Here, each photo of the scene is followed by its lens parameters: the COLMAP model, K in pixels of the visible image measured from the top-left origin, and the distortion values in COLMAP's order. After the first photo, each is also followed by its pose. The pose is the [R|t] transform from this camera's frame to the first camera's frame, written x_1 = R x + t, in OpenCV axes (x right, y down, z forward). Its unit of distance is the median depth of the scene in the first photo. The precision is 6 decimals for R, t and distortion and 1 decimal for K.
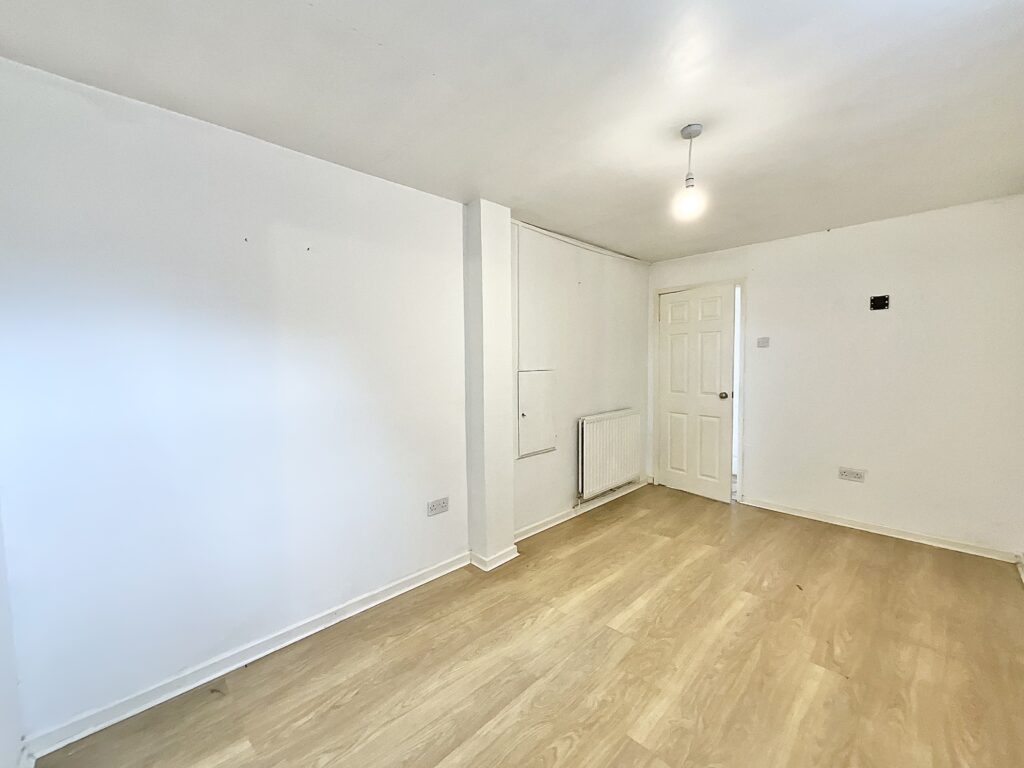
lens RADIAL K [[415.5, 0, 512.0], [0, 415.5, 384.0], [0, 0, 1]] dist [-0.001926, 0.000092]
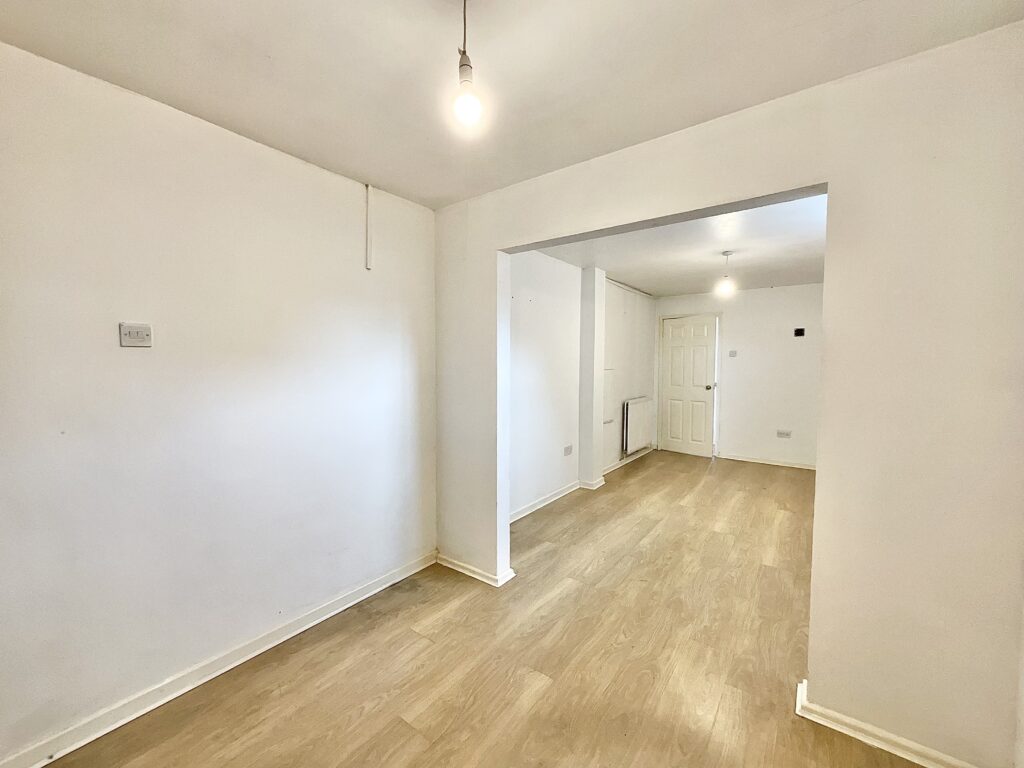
lens RADIAL K [[408.3, 0, 512.0], [0, 408.3, 384.0], [0, 0, 1]] dist [-0.025964, 0.000142]
pose [[0.990249, 0.006266, 0.139171, -0.588882], [-0.005966, 0.999979, -0.002573, 0.032068], [-0.139184, 0.001718, 0.990265, -0.544722]]
